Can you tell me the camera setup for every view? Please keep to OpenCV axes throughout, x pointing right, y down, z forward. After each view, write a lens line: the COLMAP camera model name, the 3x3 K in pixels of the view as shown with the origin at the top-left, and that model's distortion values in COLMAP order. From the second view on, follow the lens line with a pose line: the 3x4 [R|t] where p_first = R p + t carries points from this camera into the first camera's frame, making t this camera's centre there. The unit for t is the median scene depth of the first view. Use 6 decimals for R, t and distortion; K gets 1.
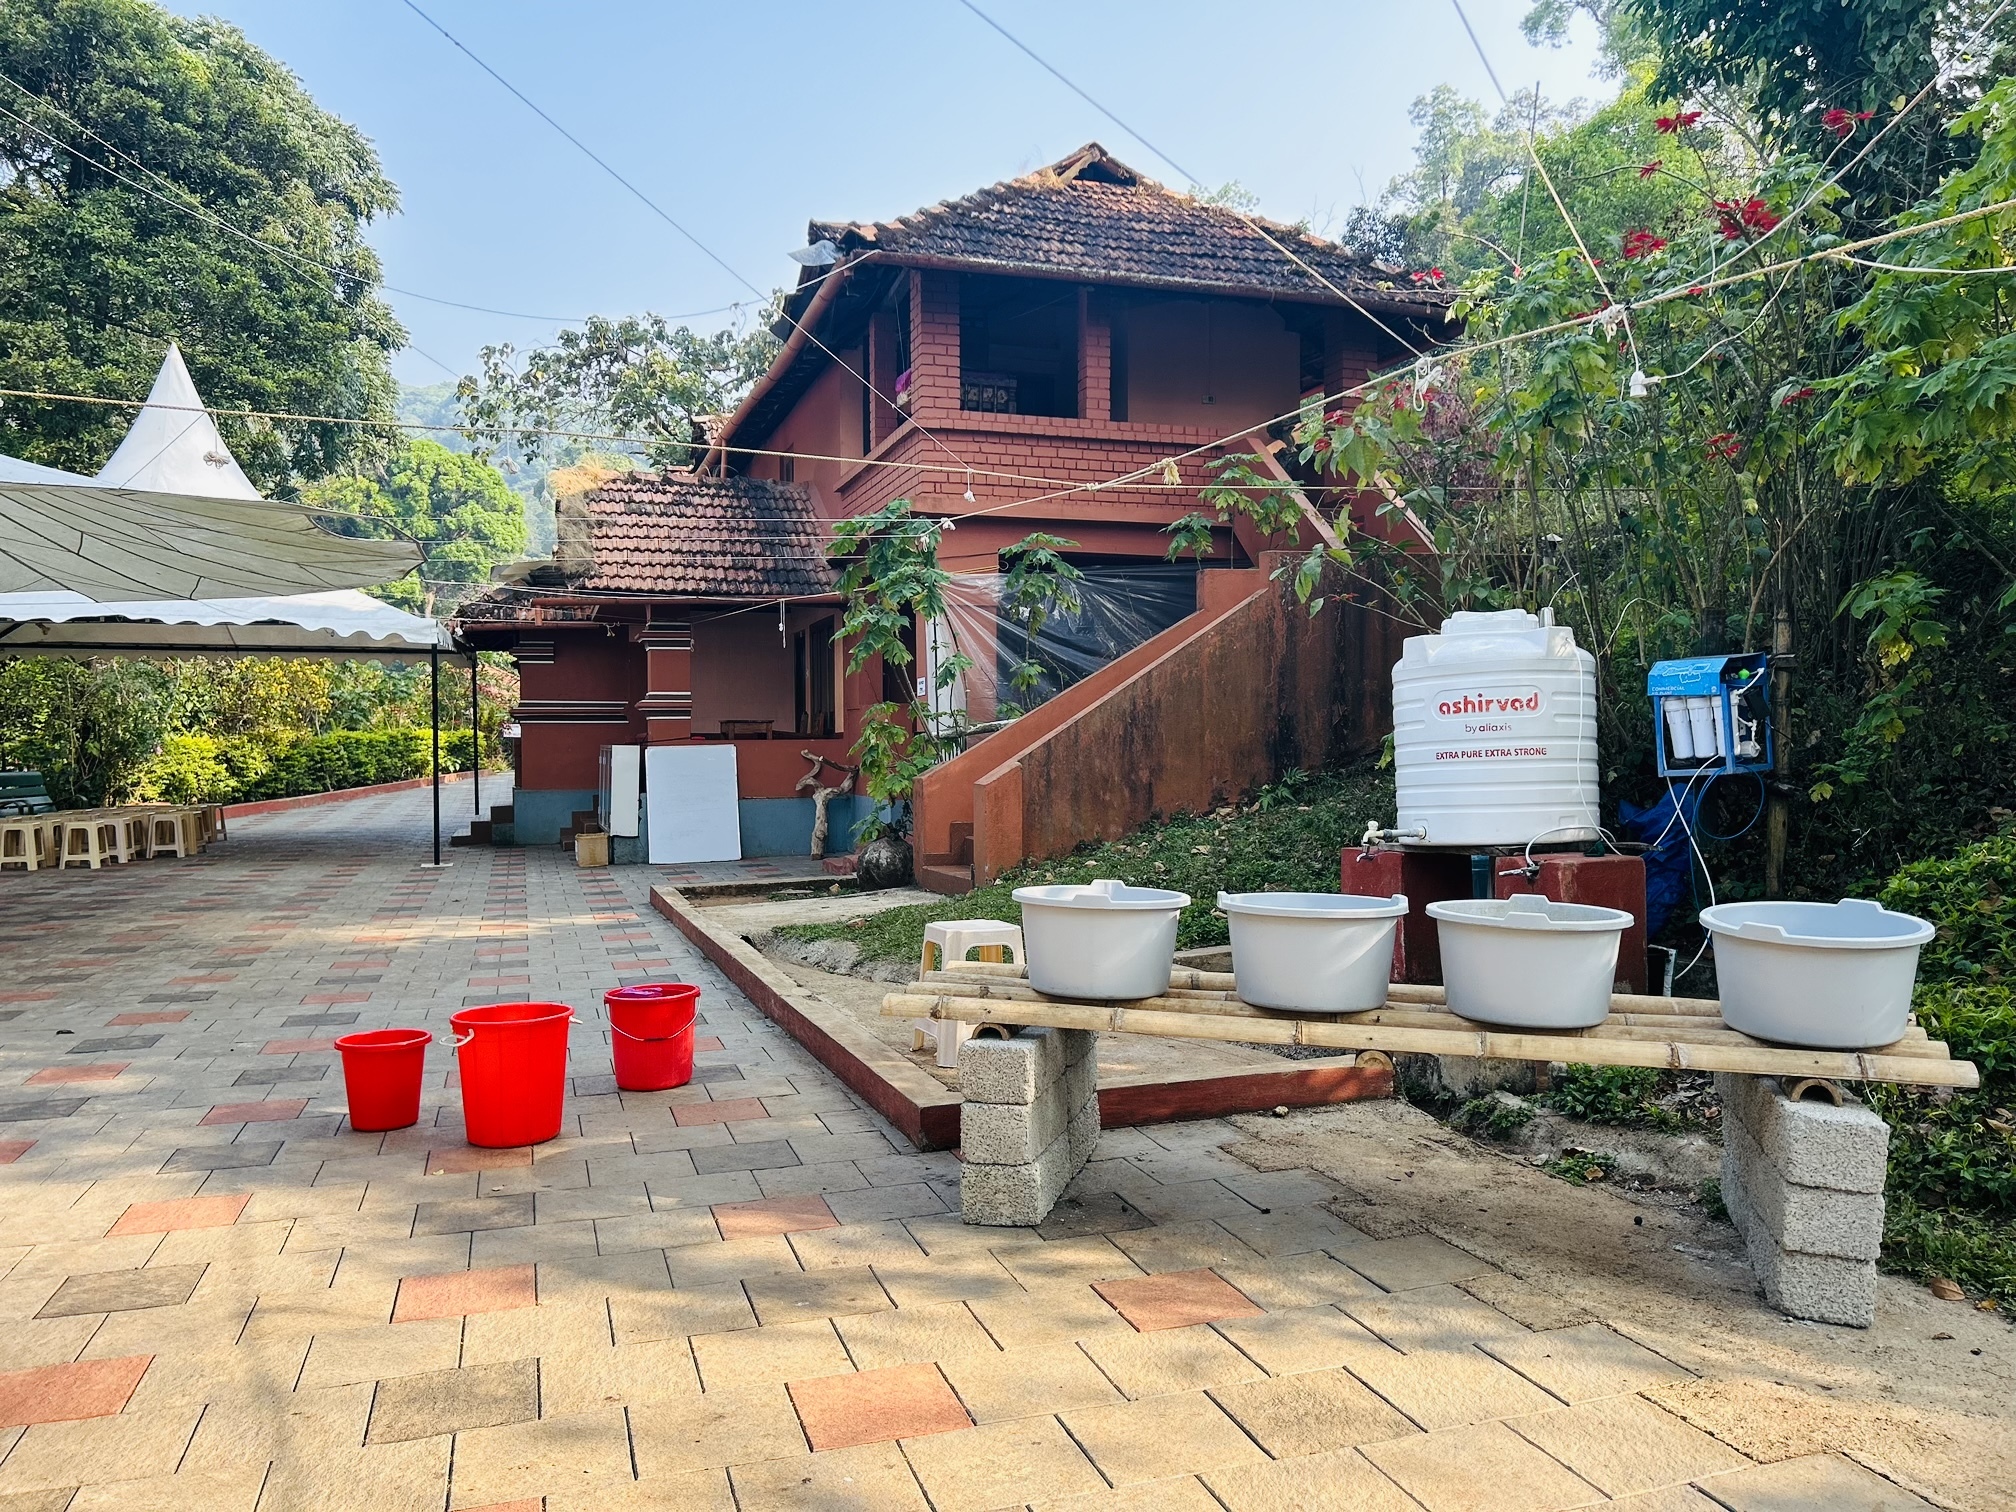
lens RADIAL K [[1494.8, 0, 993.1], [0, 1494.8, 752.3], [0, 0, 1]] dist [0.005042, -0.030000]
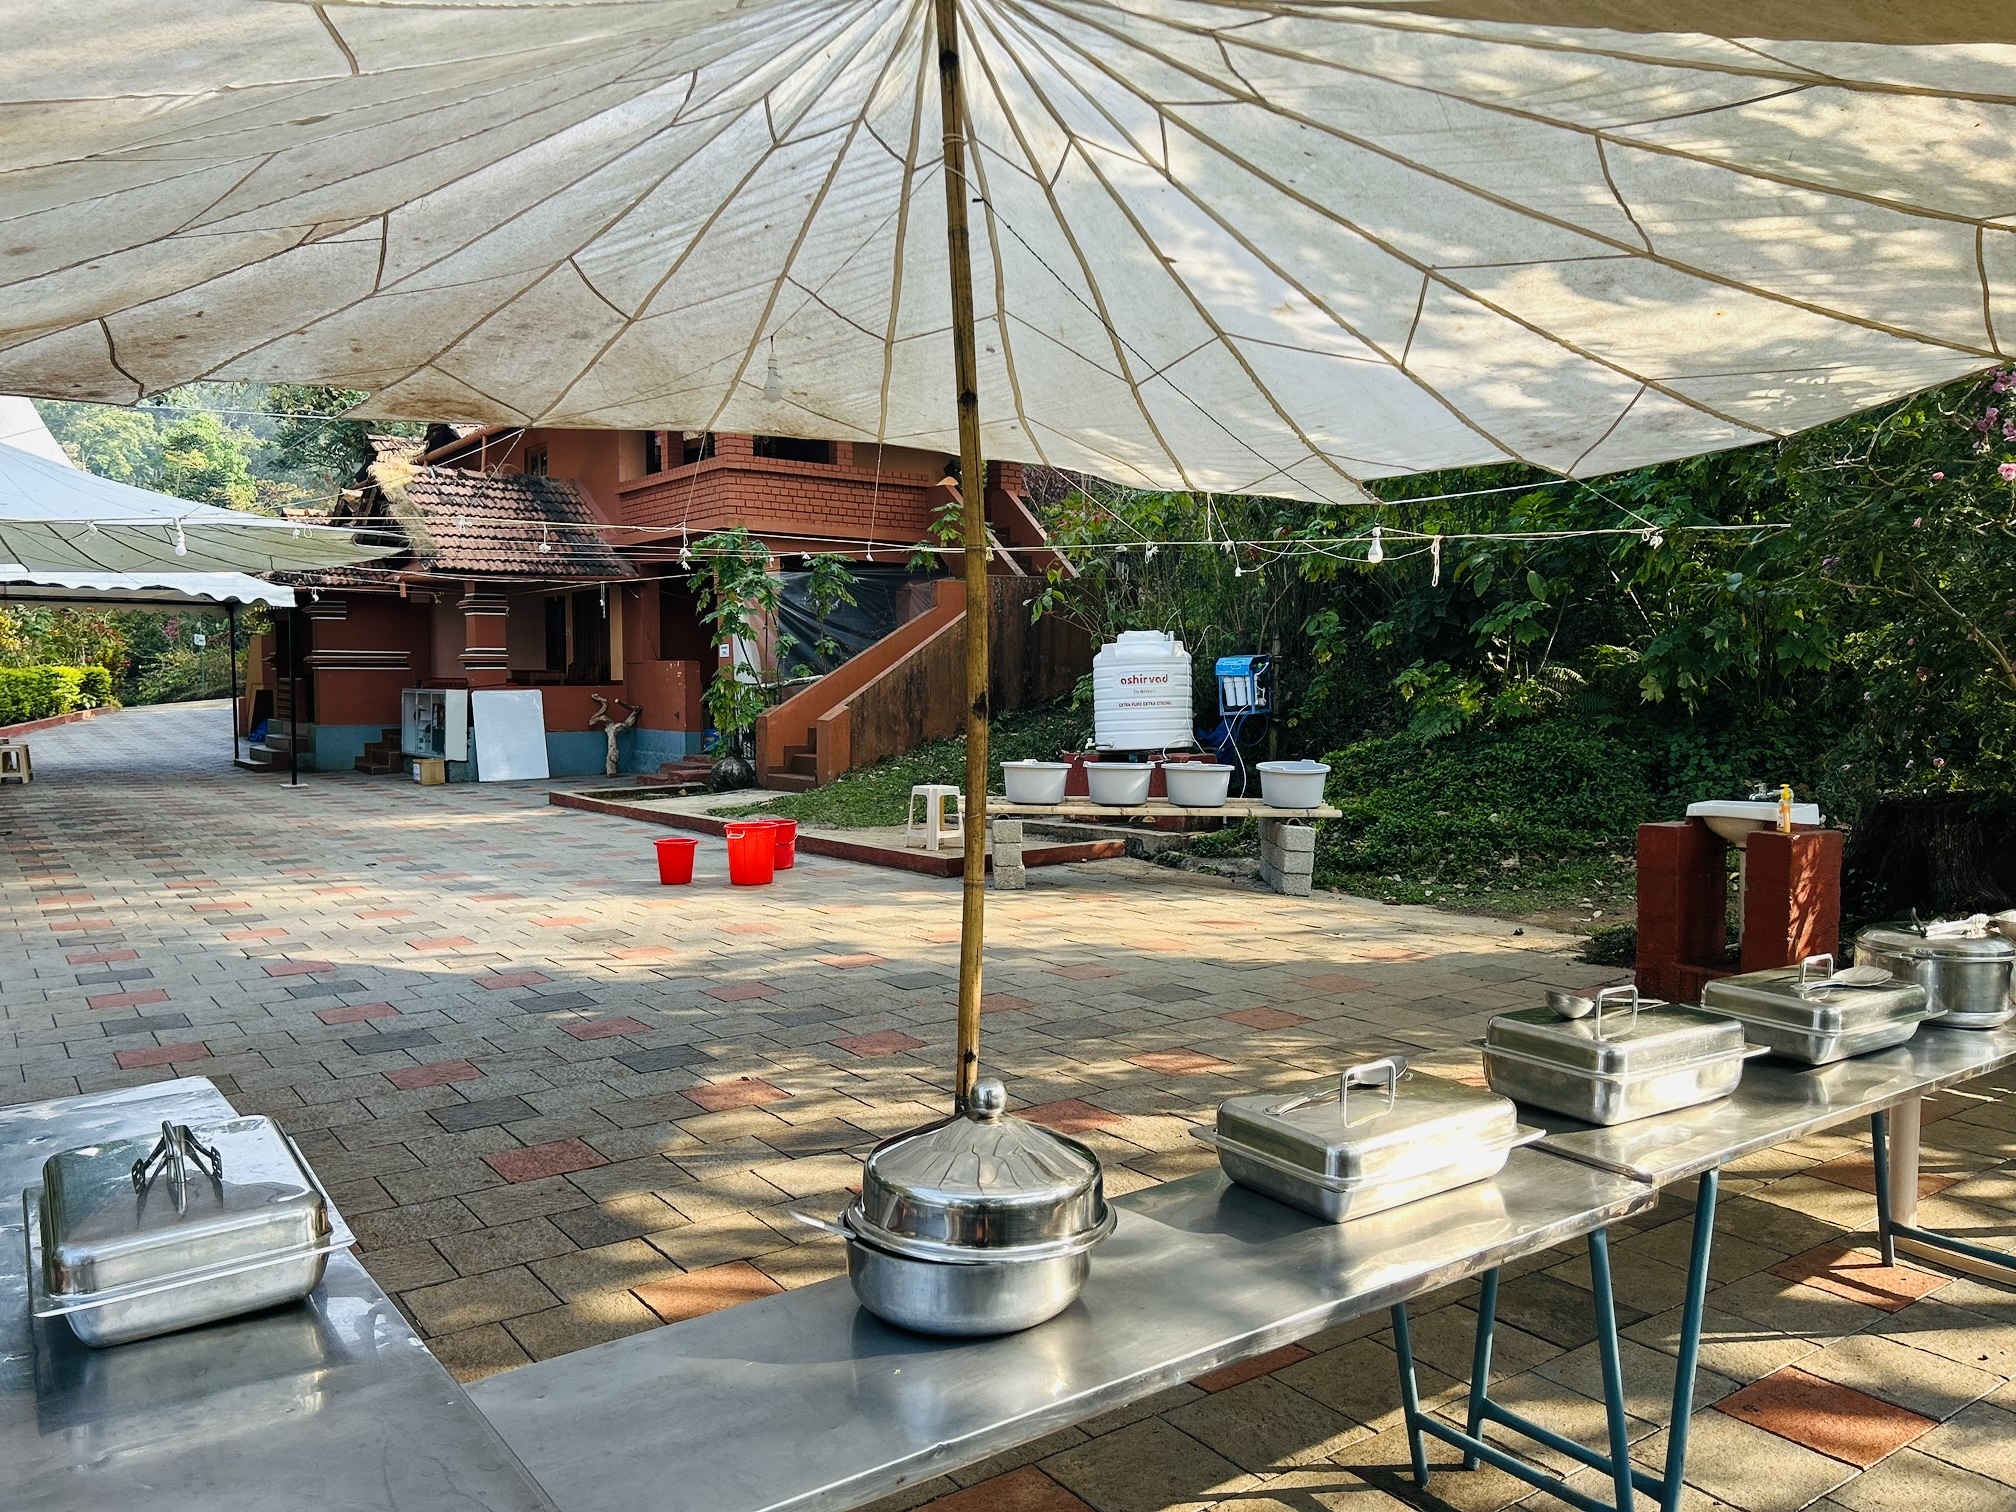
lens RADIAL K [[1494.8, 0, 1013.3], [0, 1494.8, 757.5], [0, 0, 1]] dist [0.005042, -0.030000]
pose [[0.946318, -0.008839, 0.323117, -0.455836], [-0.005949, 0.998981, 0.044750, -0.014933], [-0.323183, -0.044269, 0.945300, -0.791506]]
